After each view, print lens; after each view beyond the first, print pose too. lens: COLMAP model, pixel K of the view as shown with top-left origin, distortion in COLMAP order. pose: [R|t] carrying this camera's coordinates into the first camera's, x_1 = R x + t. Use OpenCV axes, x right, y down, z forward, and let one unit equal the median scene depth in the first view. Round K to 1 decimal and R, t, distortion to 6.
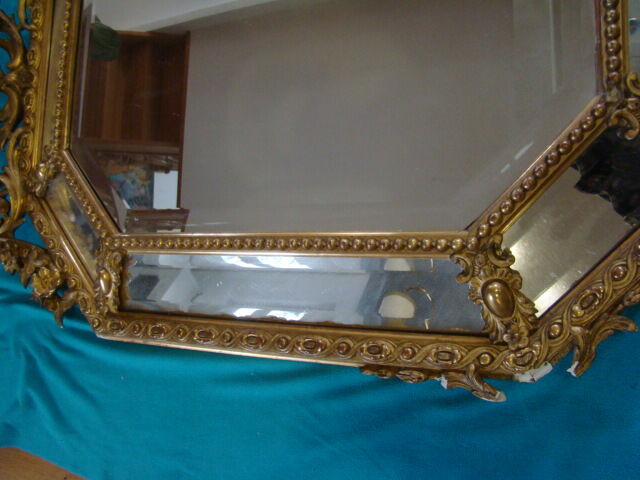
lens RADIAL K [[631.8, 0, 320.0], [0, 631.8, 240.0], [0, 0, 1]] dist [-0.166095, 0.120089]
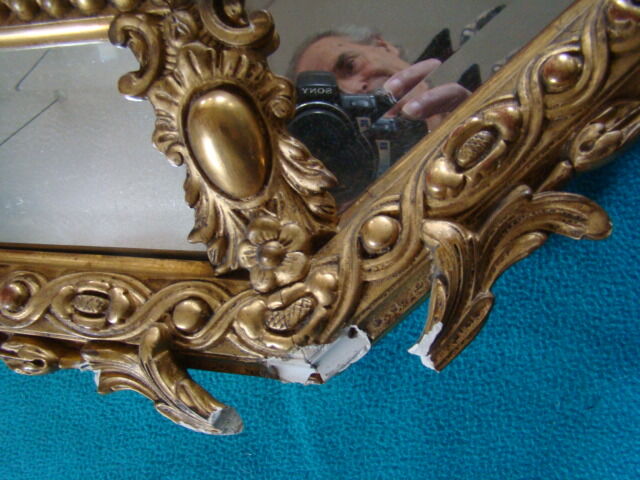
lens RADIAL K [[574.1, 0, 320.0], [0, 574.1, 240.0], [0, 0, 1]] dist [-0.147362, 0.001321]
pose [[0.976533, 0.058342, 0.207314, 0.256149], [-0.052888, 0.998095, -0.031757, 0.147204], [-0.208772, 0.020047, 0.977759, 0.627902]]
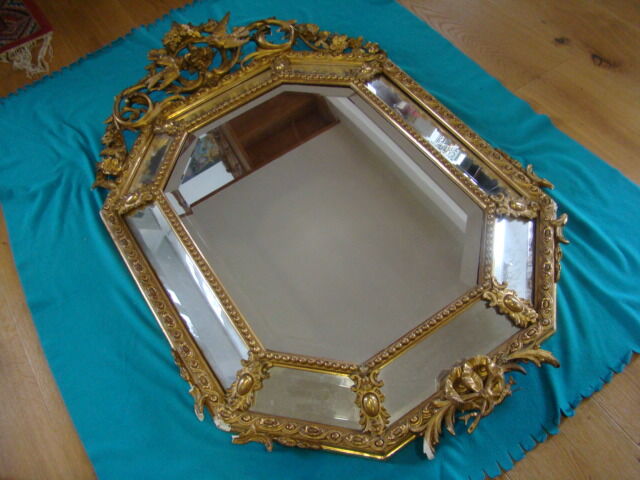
lens RADIAL K [[631.8, 0, 320.0], [0, 631.8, 240.0], [0, 0, 1]] dist [-0.166095, 0.120089]
pose [[0.561789, 0.824881, -0.062962, 0.163276], [-0.822241, 0.548359, -0.152387, -0.039719], [-0.091176, 0.137379, 0.986313, -0.856981]]
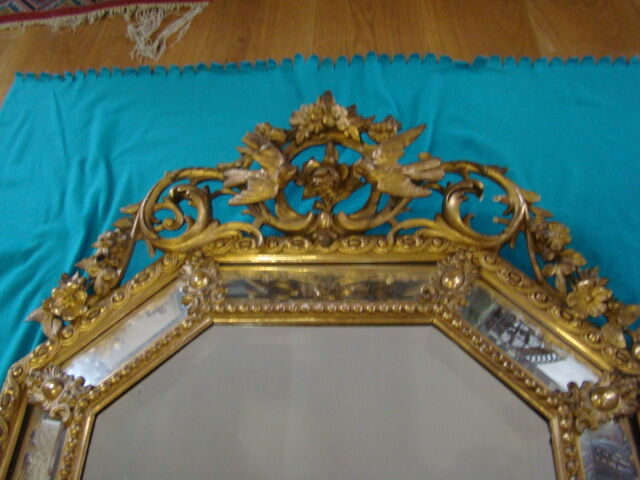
lens RADIAL K [[631.8, 0, 320.0], [0, 631.8, 240.0], [0, 0, 1]] dist [-0.166095, 0.120089]
pose [[0.035179, 0.990512, -0.132844, -0.575340], [-0.986307, 0.055841, 0.155180, -0.605427], [0.161126, 0.125566, 0.978913, 0.272943]]
